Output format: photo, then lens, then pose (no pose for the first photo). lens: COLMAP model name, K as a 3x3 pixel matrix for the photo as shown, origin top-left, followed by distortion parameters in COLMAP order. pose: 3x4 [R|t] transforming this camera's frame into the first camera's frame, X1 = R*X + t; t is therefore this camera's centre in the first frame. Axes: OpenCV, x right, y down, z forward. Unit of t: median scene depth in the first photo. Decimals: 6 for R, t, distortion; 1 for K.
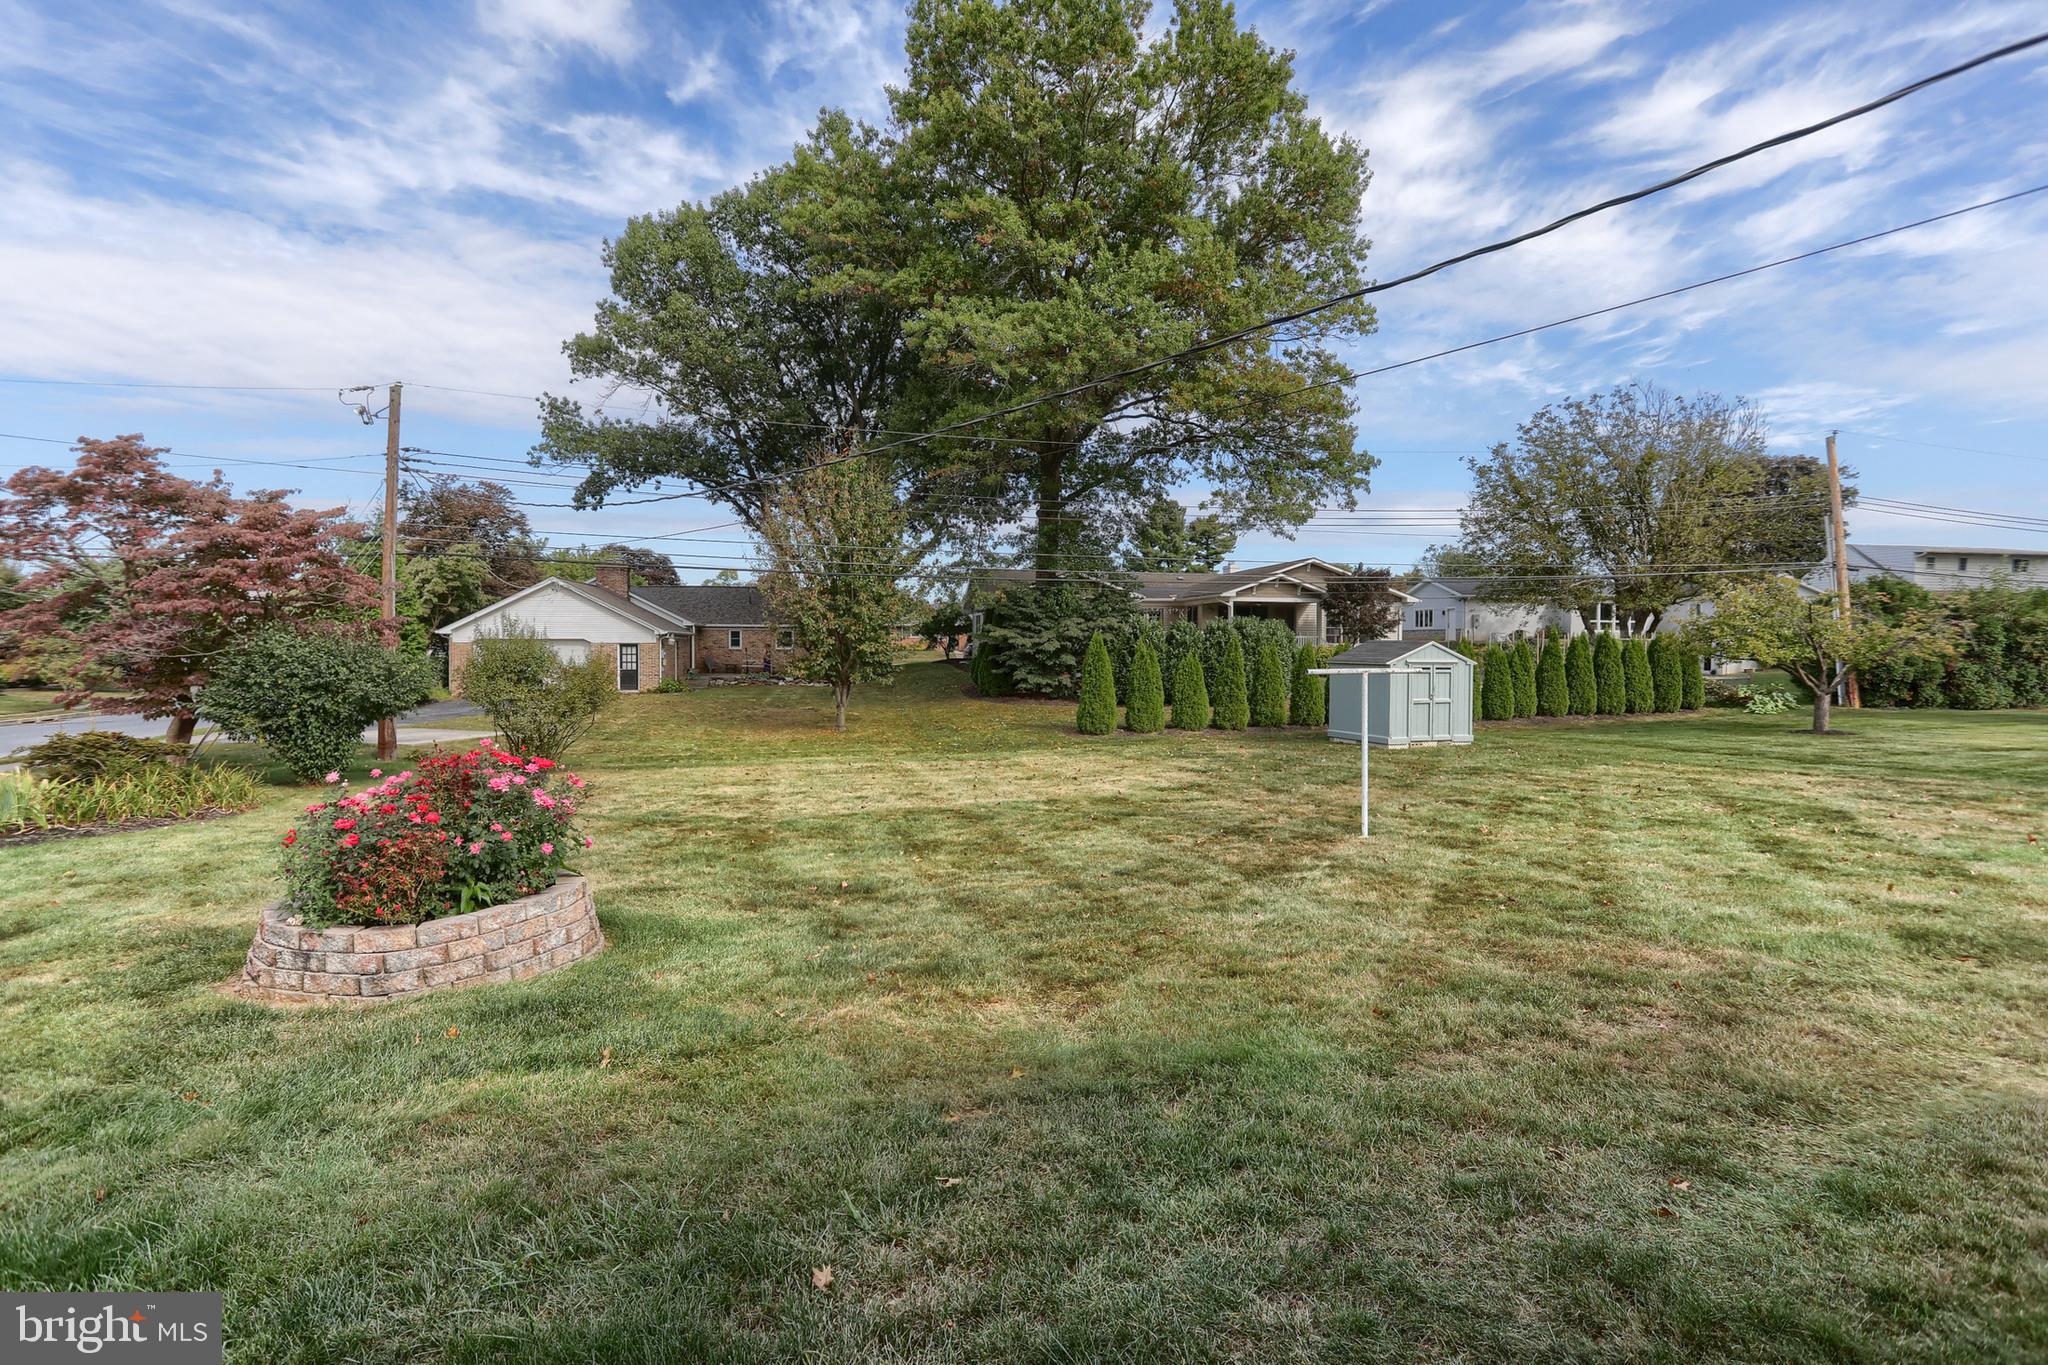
lens RADIAL K [[1032.1, 0, 1027.2], [0, 1032.1, 643.8], [0, 0, 1]] dist [-0.046968, 0.000963]
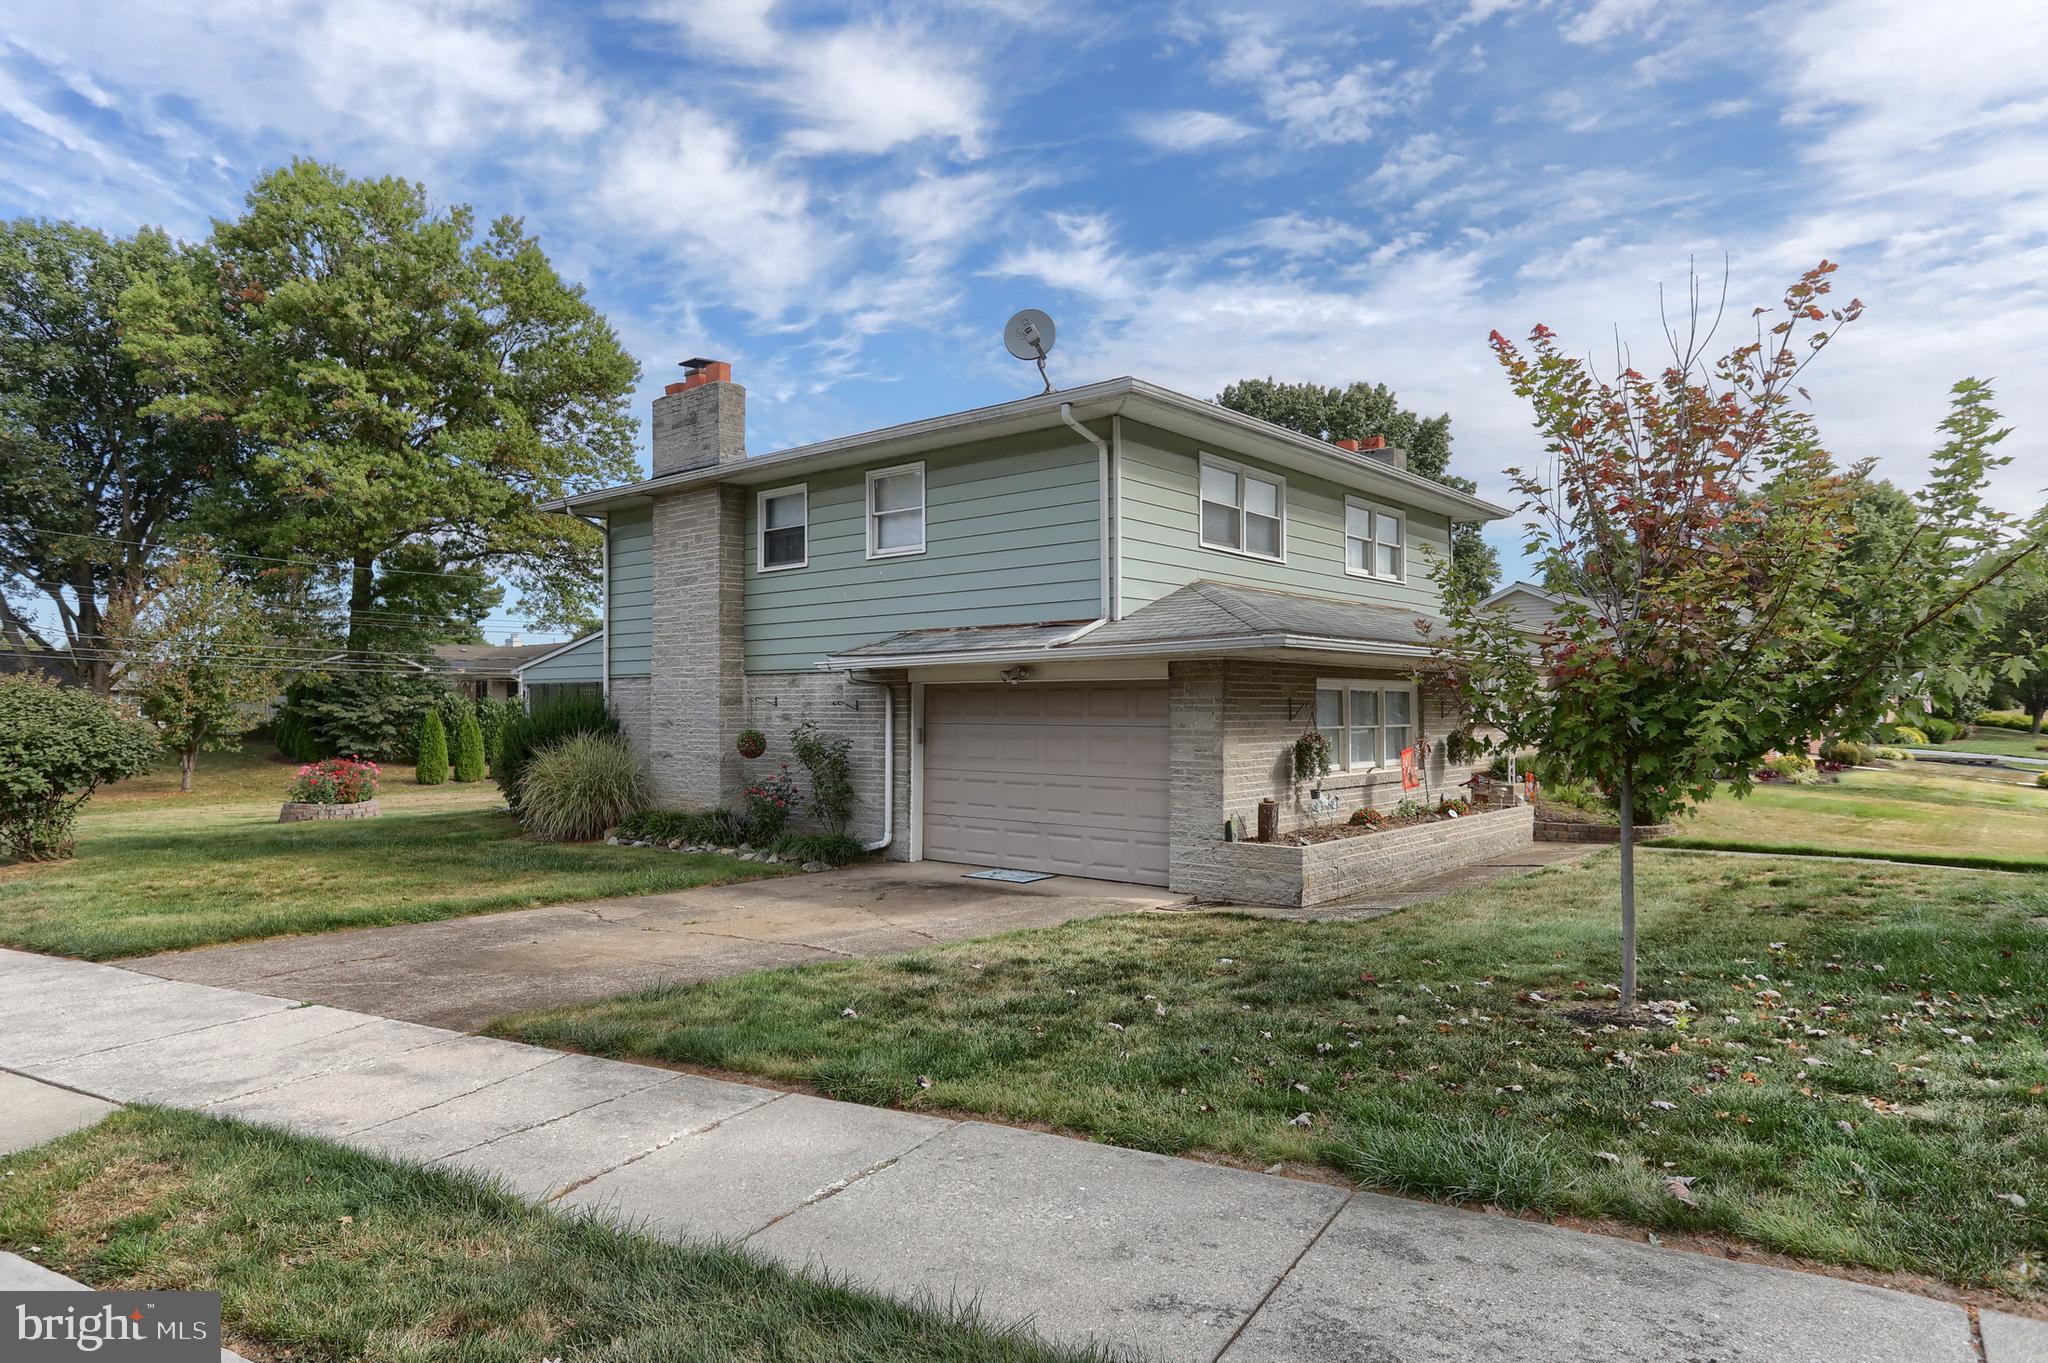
lens RADIAL K [[1265.4, 0, 1024.0], [0, 1265.4, 681.5], [0, 0, 1]] dist [-0.004797, 0.039492]
pose [[0.818303, 0.011427, 0.574674, -0.210320], [-0.001303, 0.999837, -0.018026, -0.015563], [-0.574786, 0.014002, 0.818184, -0.668072]]
